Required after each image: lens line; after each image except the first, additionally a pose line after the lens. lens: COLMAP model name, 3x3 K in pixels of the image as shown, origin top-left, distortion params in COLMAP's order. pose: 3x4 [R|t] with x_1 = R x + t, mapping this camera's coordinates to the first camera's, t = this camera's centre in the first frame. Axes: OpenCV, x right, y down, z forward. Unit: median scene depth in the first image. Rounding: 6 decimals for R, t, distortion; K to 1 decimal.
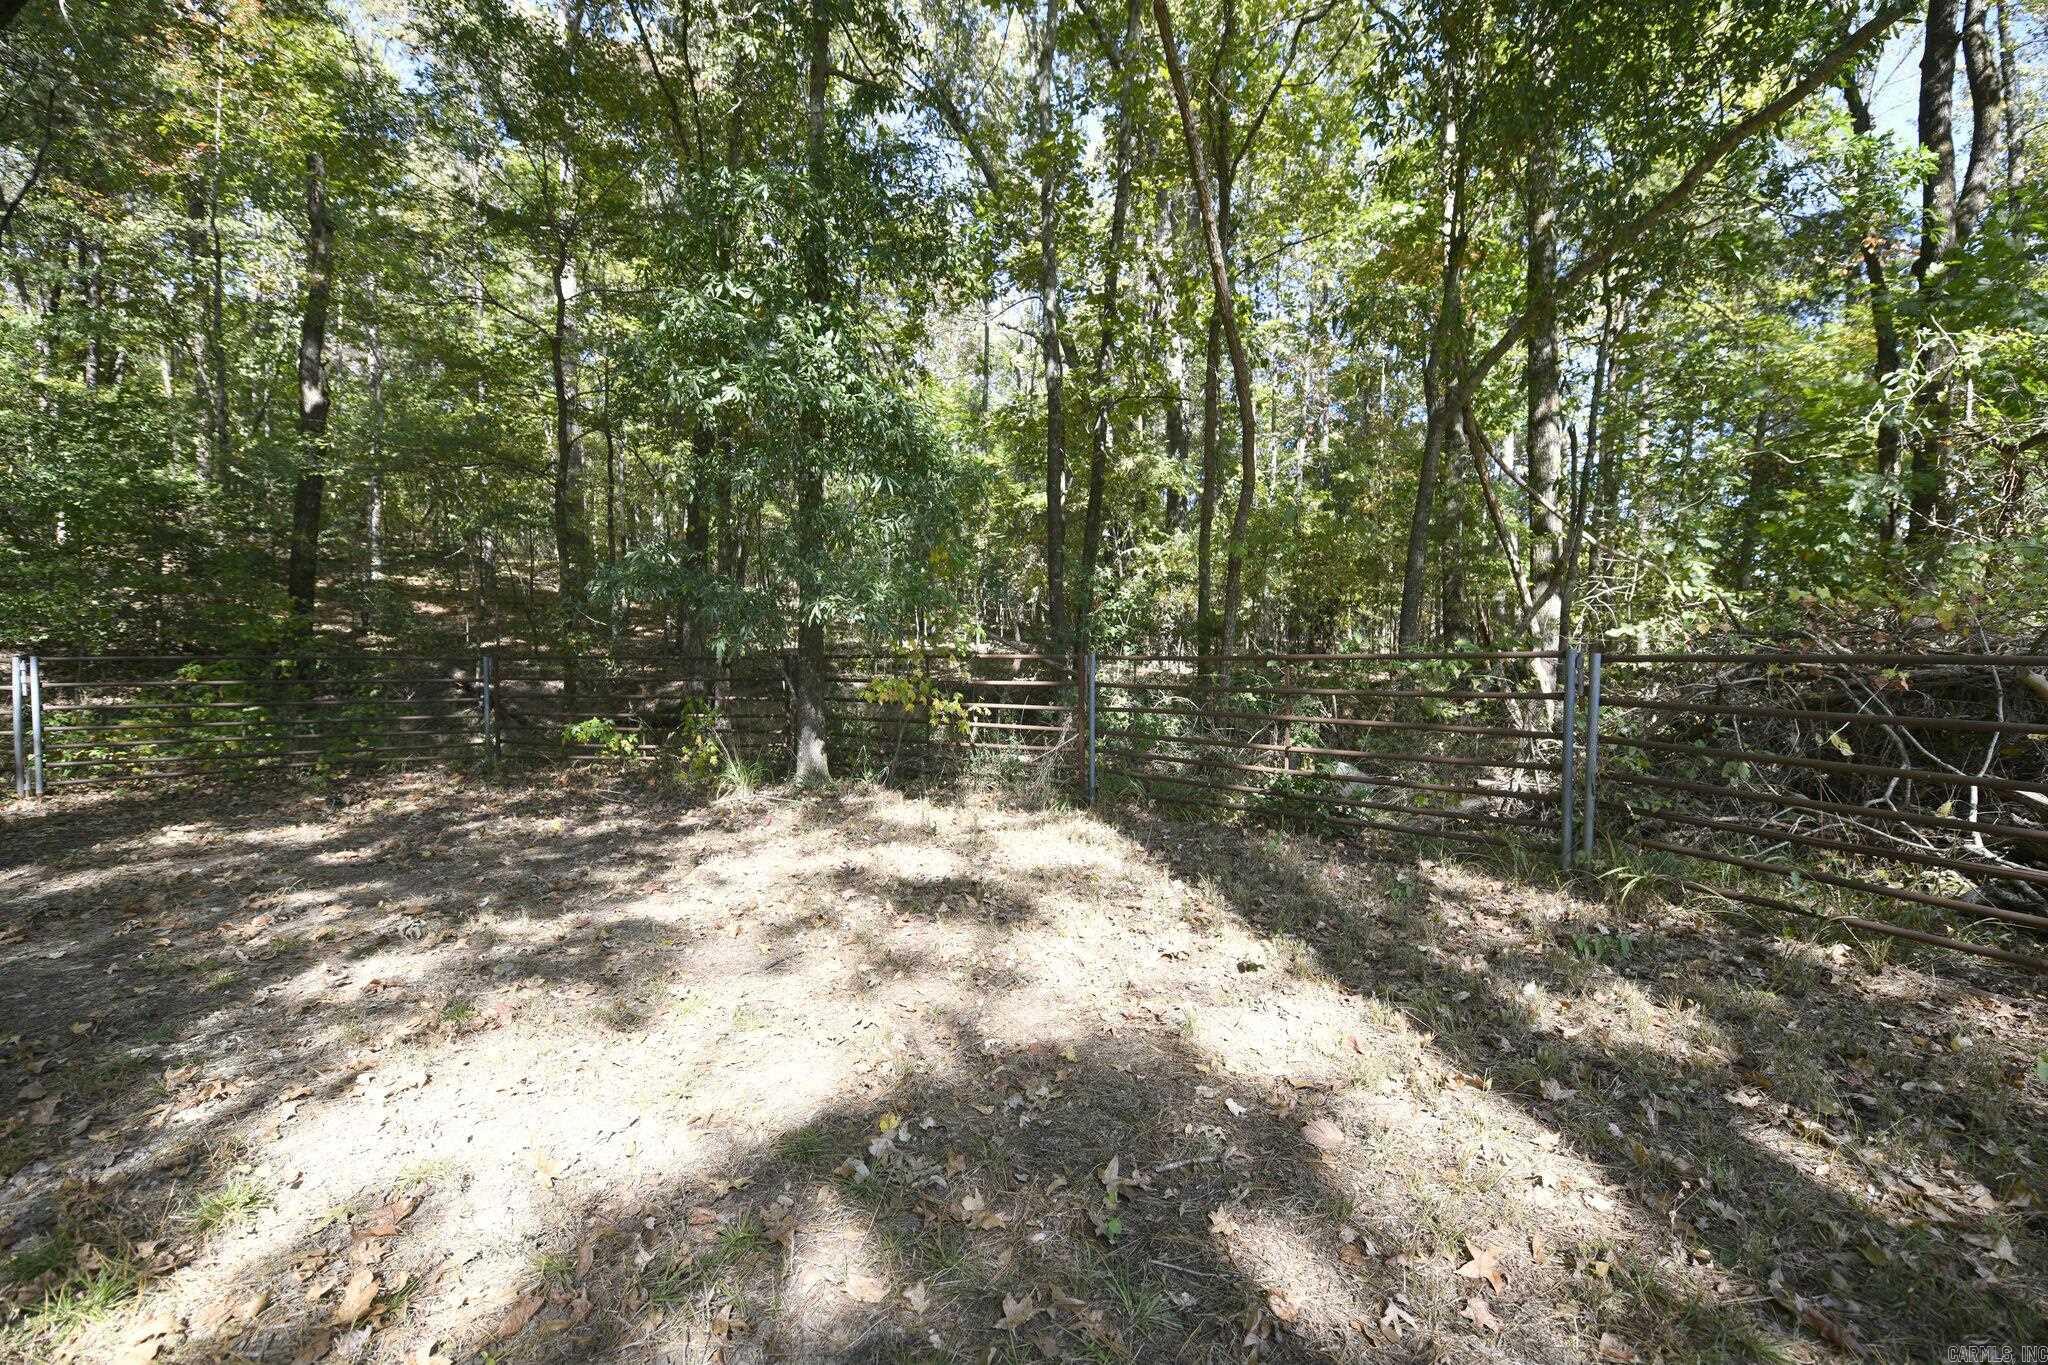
lens RADIAL K [[806.0, 0, 1018.9], [0, 806.0, 689.5], [0, 0, 1]] dist [-0.019854, -0.000515]
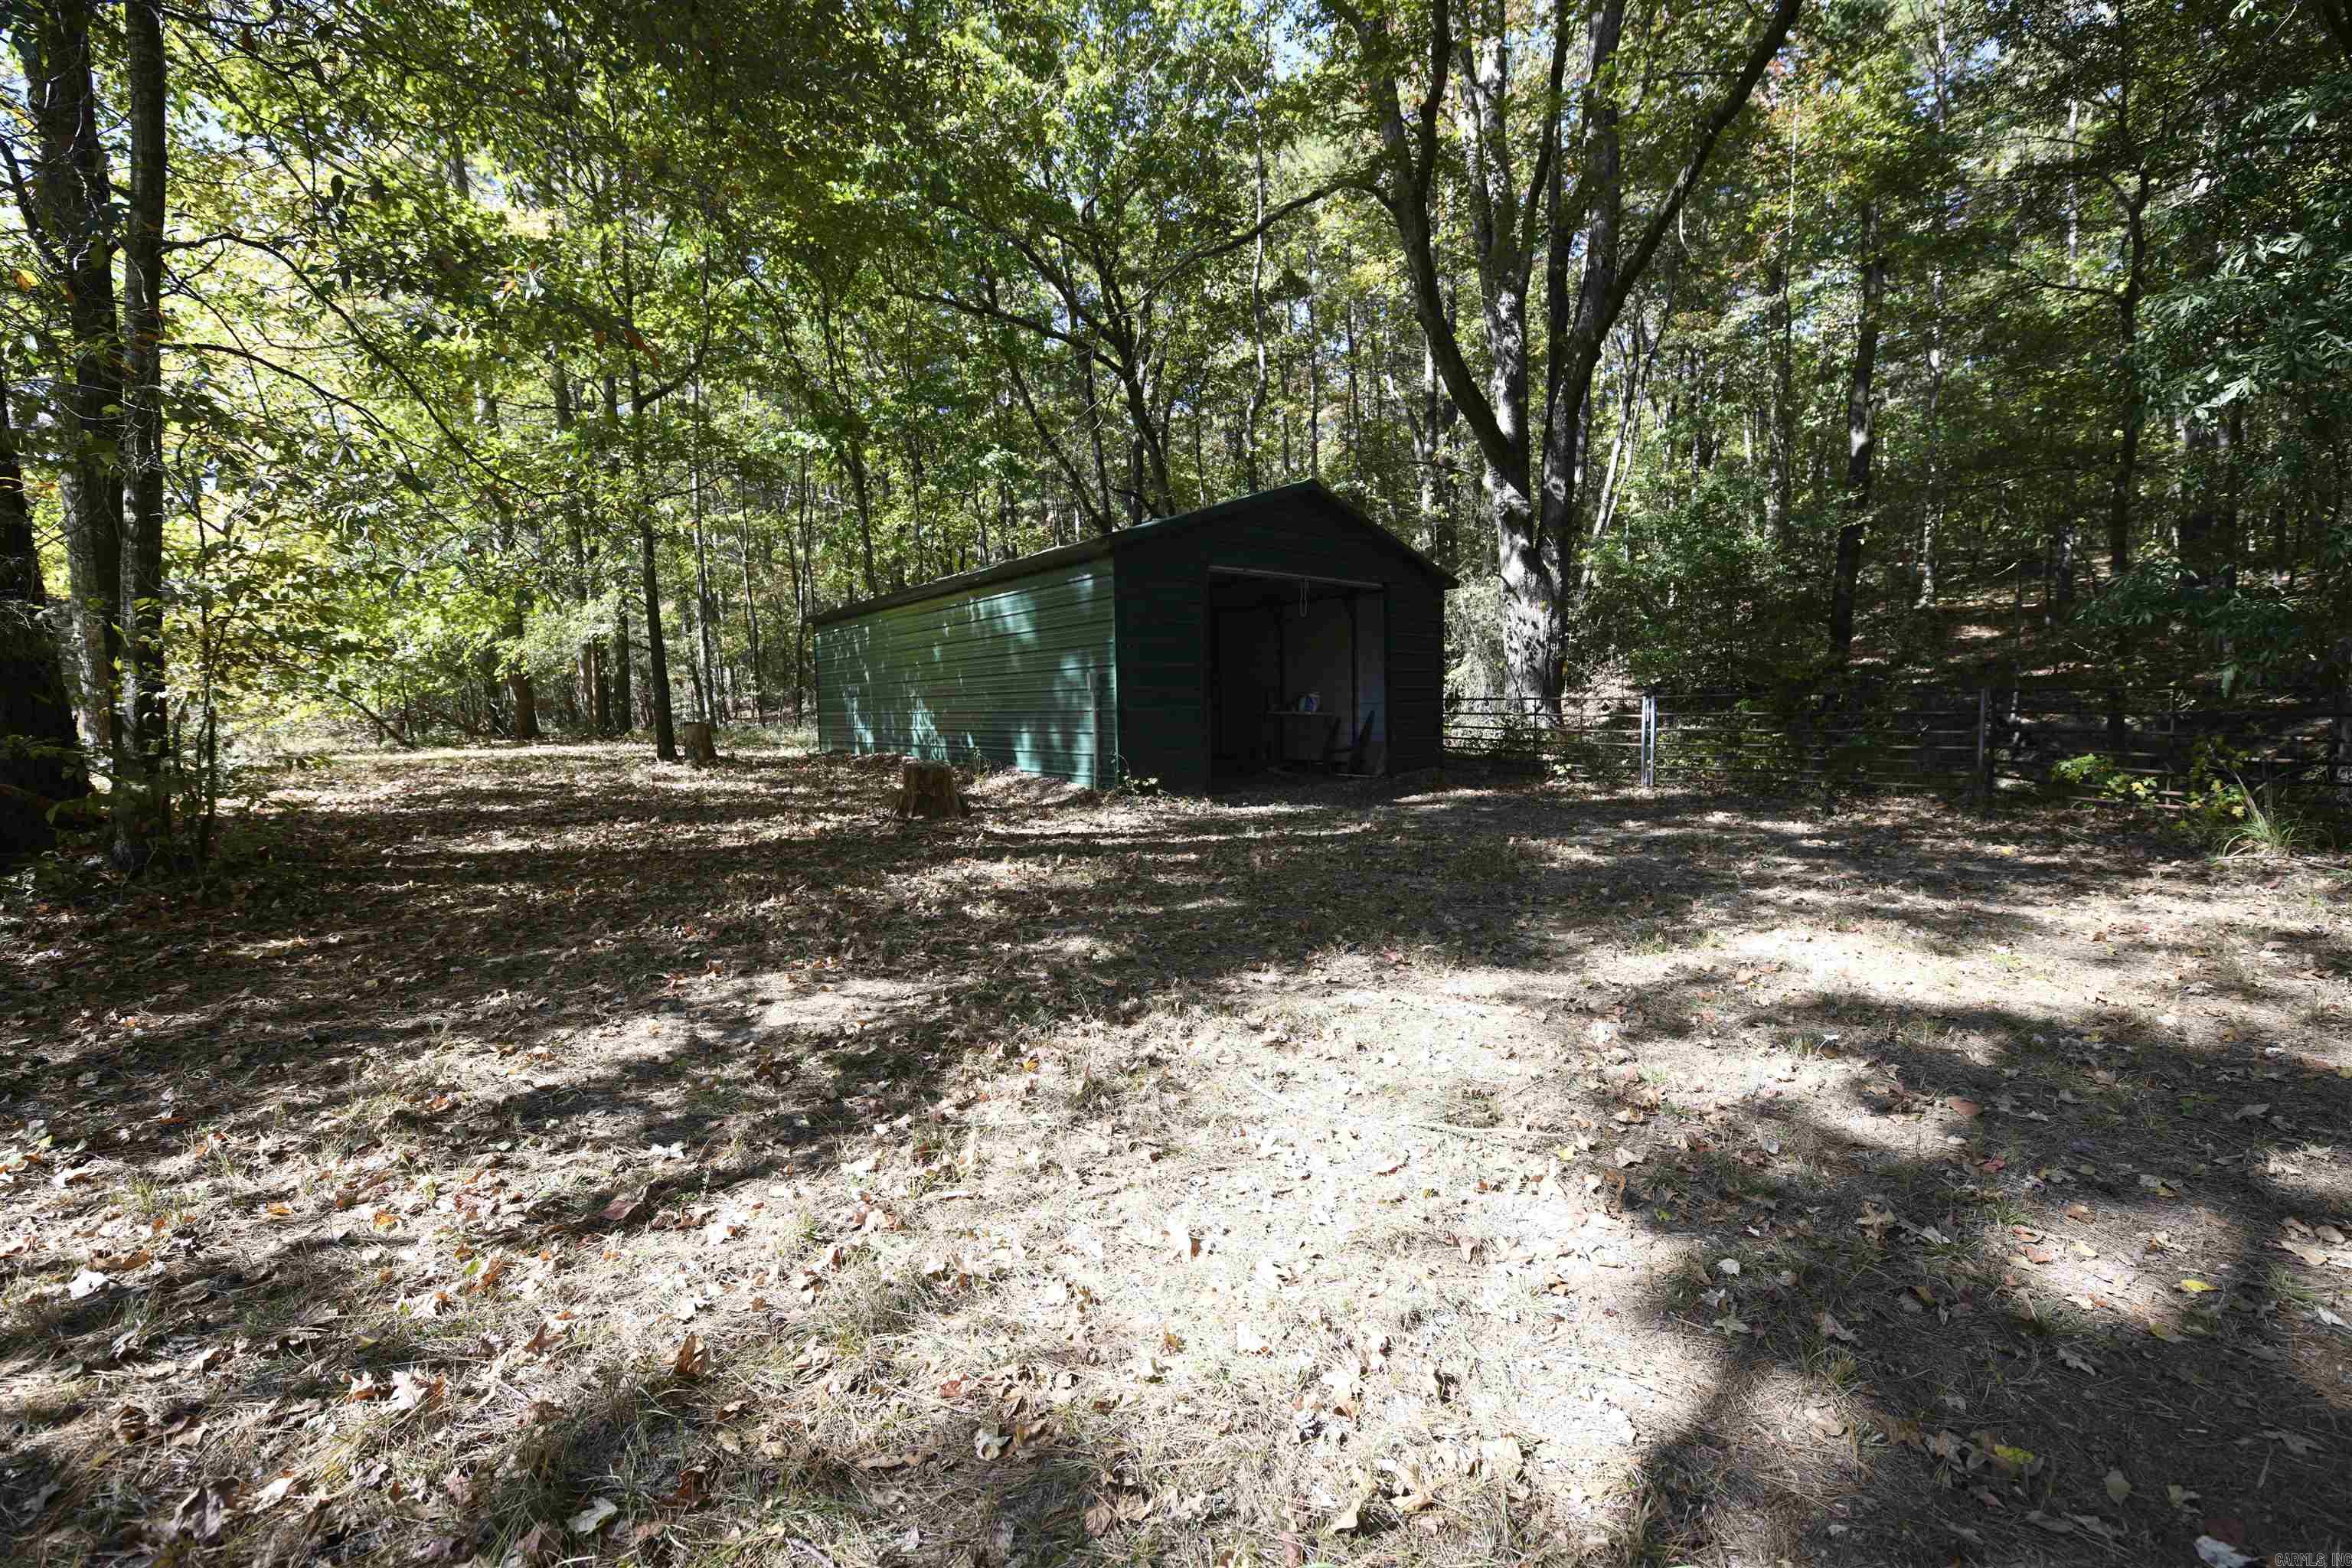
lens RADIAL K [[925.6, 0, 1177.1], [0, 925.6, 788.6], [0, 0, 1]] dist [-0.019854, -0.000515]
pose [[0.196907, 0.082560, -0.976940, 0.291613], [-0.015147, 0.996585, 0.081167, 0.006242], [0.980305, -0.001184, 0.197485, -0.241428]]
